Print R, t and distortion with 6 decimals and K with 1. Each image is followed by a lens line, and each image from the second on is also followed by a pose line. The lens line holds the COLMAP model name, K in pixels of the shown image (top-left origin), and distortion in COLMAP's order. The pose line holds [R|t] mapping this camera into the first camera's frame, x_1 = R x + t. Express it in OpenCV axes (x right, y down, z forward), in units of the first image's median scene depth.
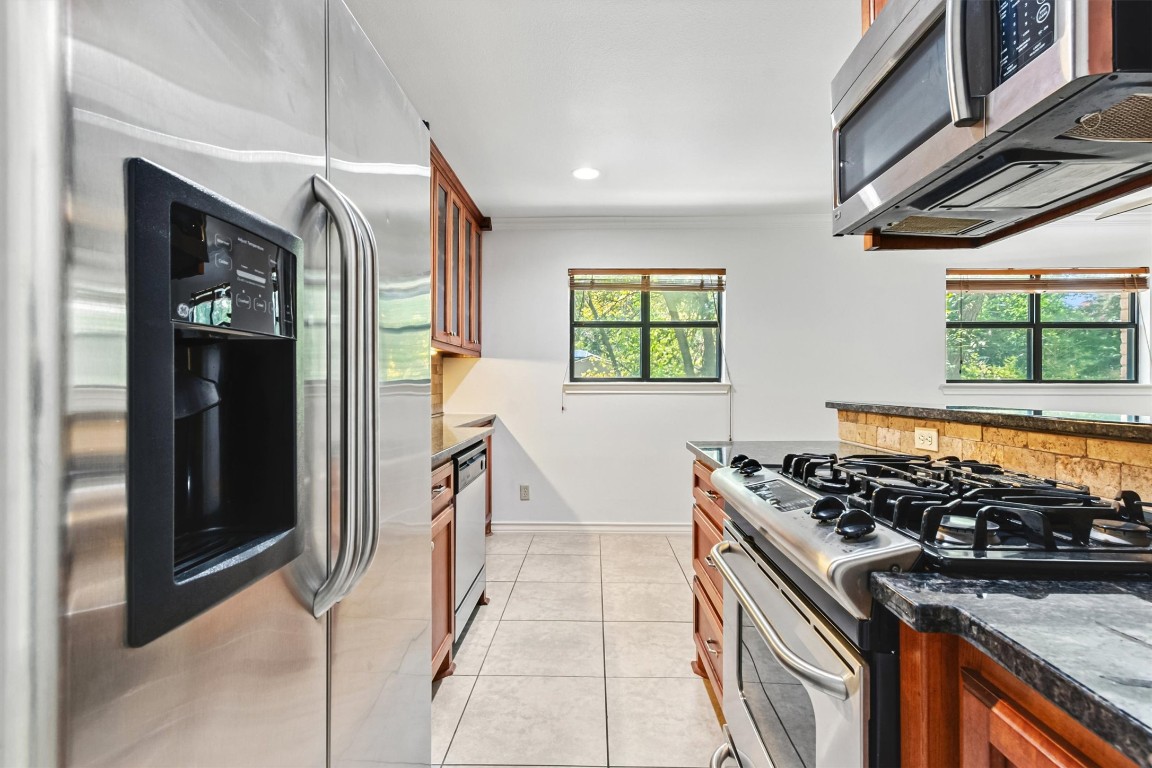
lens RADIAL K [[530.0, 0, 584.4], [0, 530.0, 379.8], [0, 0, 1]] dist [0.006135, -0.001454]
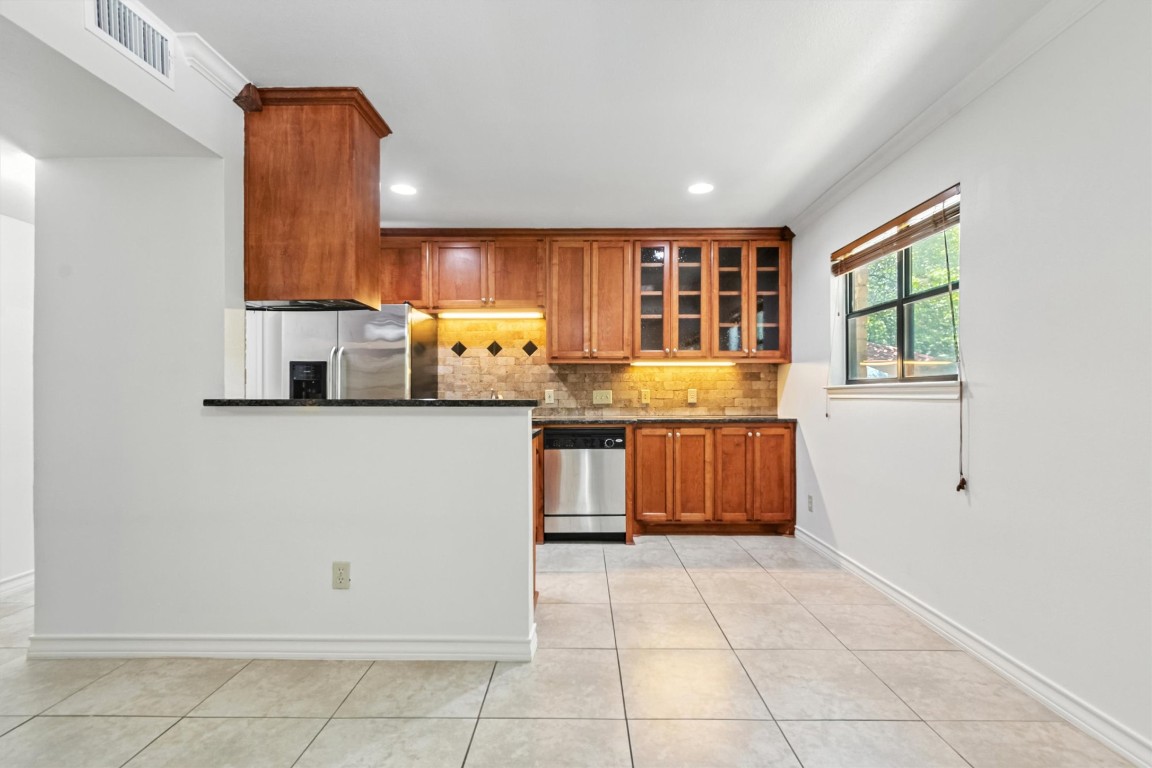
lens RADIAL K [[530.0, 0, 578.1], [0, 530.0, 396.3], [0, 0, 1]] dist [0.006135, -0.001454]
pose [[0.018463, 0.001194, -0.999829, 0.837795], [0.009216, 0.999957, 0.001365, 0.018183], [0.999787, -0.009239, 0.018451, 0.581006]]
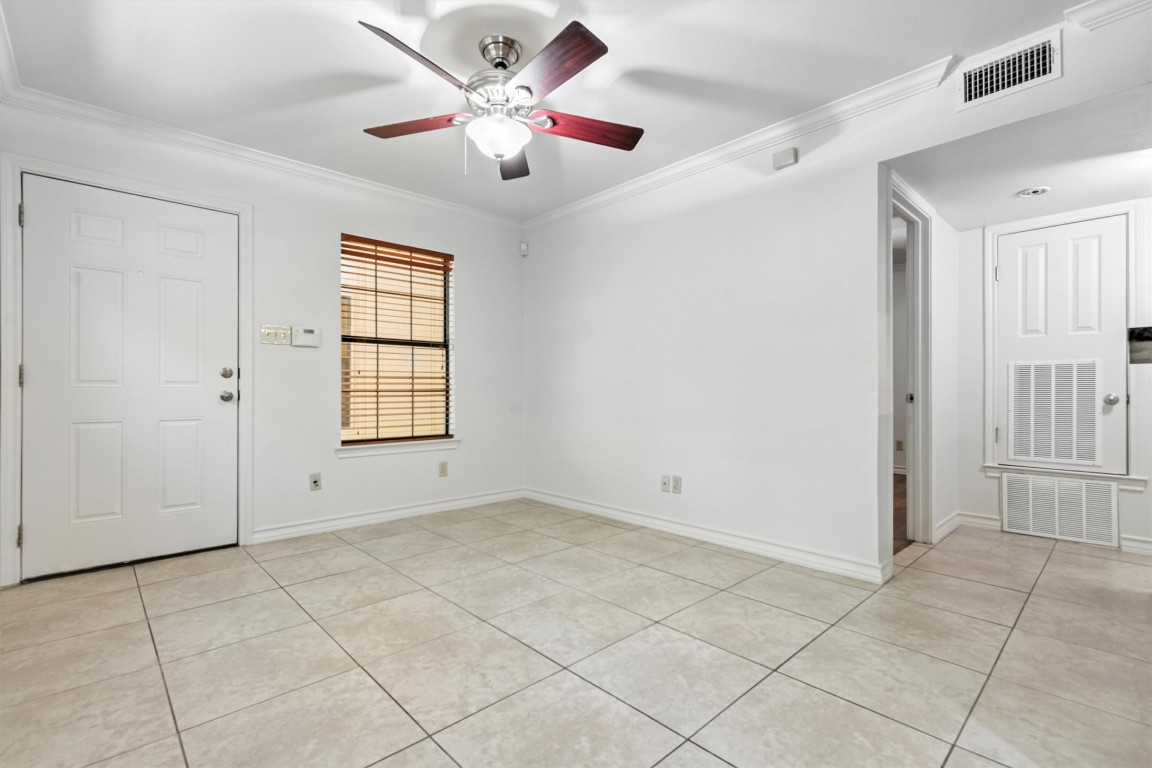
lens RADIAL K [[530.0, 0, 582.8], [0, 530.0, 392.4], [0, 0, 1]] dist [0.006135, -0.001454]
pose [[-0.704666, -0.004669, 0.709524, 0.313733], [-0.008487, 0.999962, -0.001849, 0.056480], [-0.709488, -0.007325, -0.704679, 0.929352]]
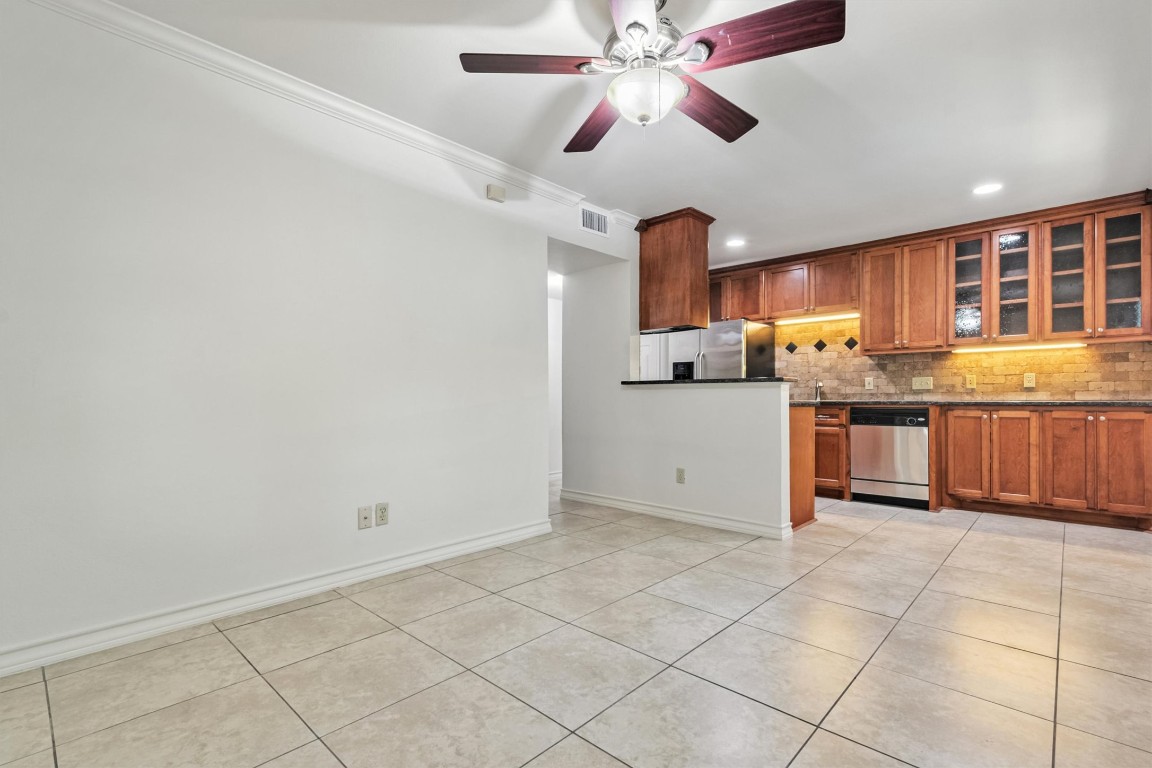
lens RADIAL K [[530.0, 0, 584.6], [0, 530.0, 397.4], [0, 0, 1]] dist [0.006135, -0.001454]
pose [[-0.655058, -0.000915, -0.755578, 1.165519], [0.006833, 0.999951, -0.007135, 0.058132], [0.755548, -0.009837, -0.655020, 0.867310]]
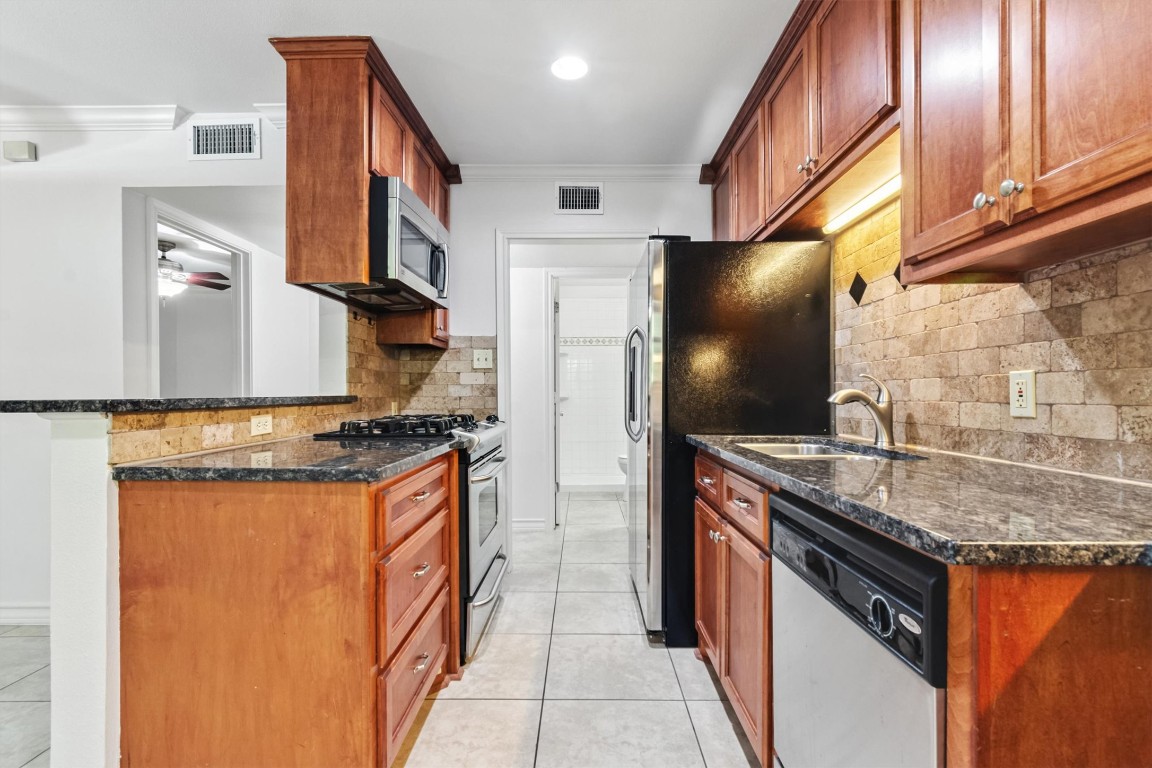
lens RADIAL K [[530.0, 0, 583.4], [0, 530.0, 394.2], [0, 0, 1]] dist [0.006135, -0.001454]
pose [[-0.999810, 0.001362, -0.019455, -0.008948], [0.001481, 0.999980, -0.006098, 0.021563], [0.019446, -0.006125, -0.999792, 0.857290]]
